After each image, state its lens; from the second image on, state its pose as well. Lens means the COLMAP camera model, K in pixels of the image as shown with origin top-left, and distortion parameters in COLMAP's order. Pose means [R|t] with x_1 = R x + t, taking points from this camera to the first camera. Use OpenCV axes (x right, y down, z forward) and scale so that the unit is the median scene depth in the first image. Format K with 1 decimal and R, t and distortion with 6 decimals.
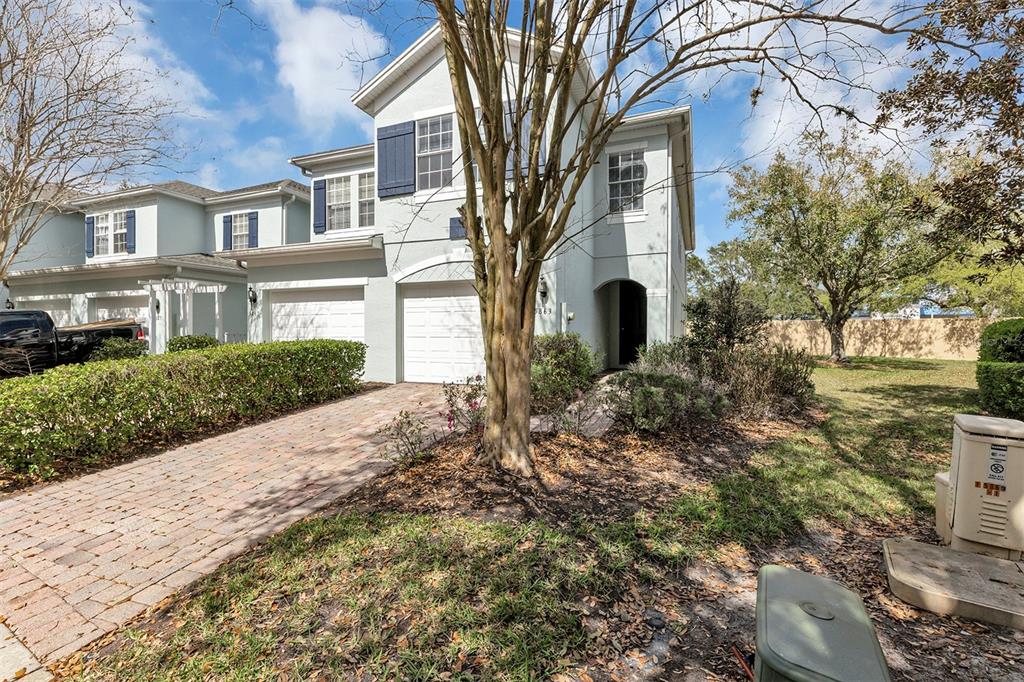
lens RADIAL K [[461.0, 0, 512.4], [0, 461.0, 340.4], [0, 0, 1]] dist [0.005471, 0.000346]
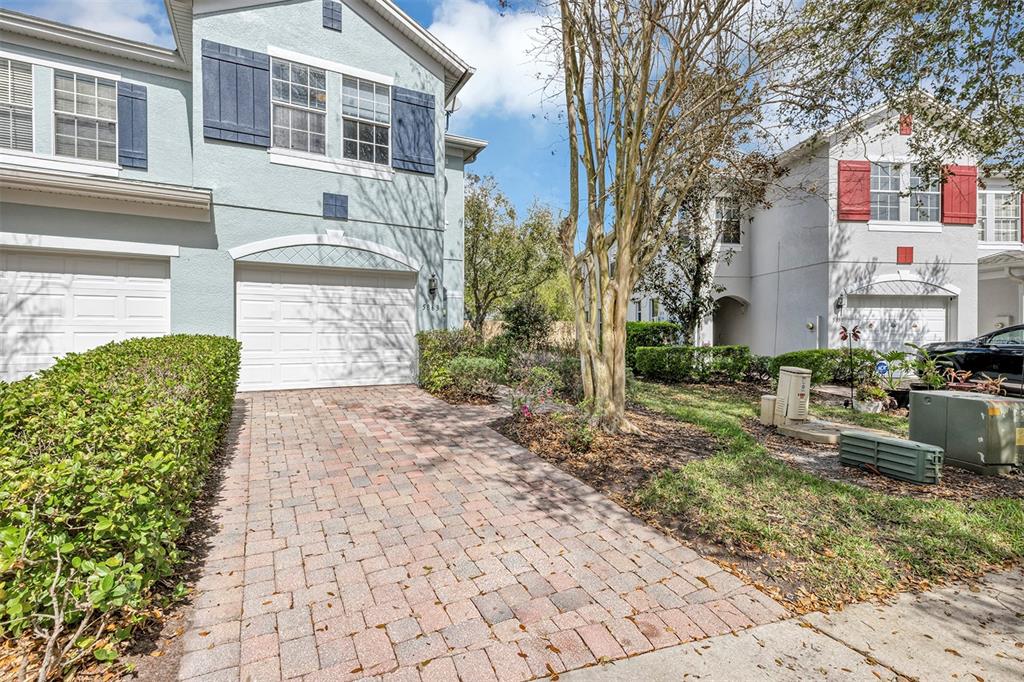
lens RADIAL K [[461.0, 0, 502.1], [0, 461.0, 338.0], [0, 0, 1]] dist [0.005471, 0.000346]
pose [[0.655946, -0.007620, 0.754769, -0.531540], [0.006956, 0.999968, 0.004050, 0.002030], [-0.754776, 0.002593, 0.655978, 0.182064]]
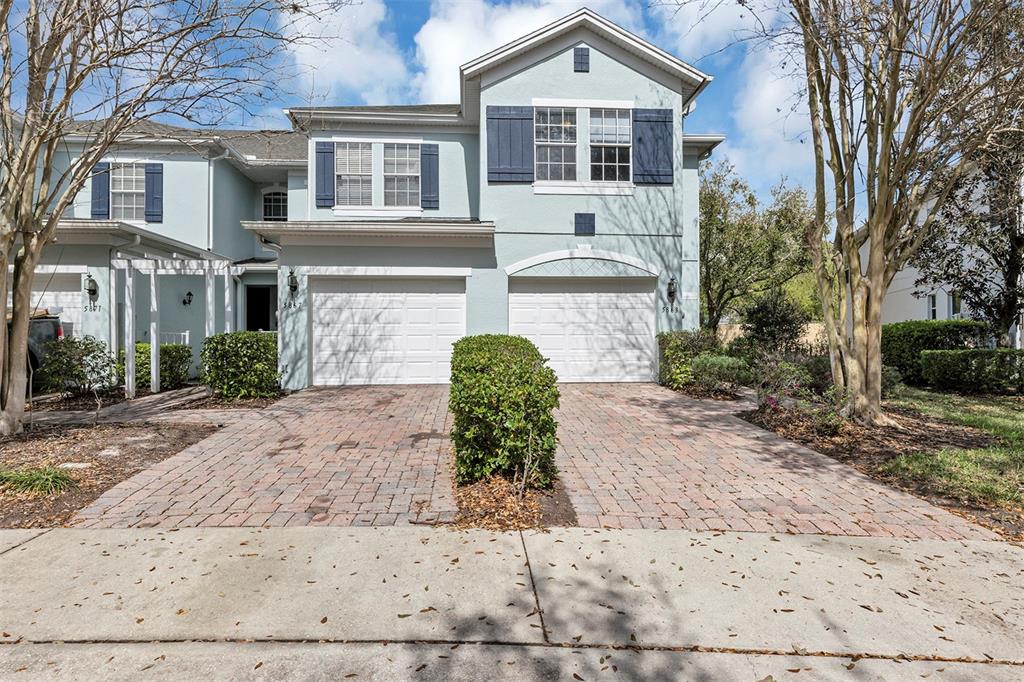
lens RADIAL K [[532.0, 0, 510.9], [0, 532.0, 337.9], [0, 0, 1]] dist [0.011179, -0.000479]
pose [[0.899578, -0.001646, 0.436756, -0.710861], [0.010068, 0.999805, -0.016970, 0.017581], [-0.436643, 0.019664, 0.899420, 0.040380]]
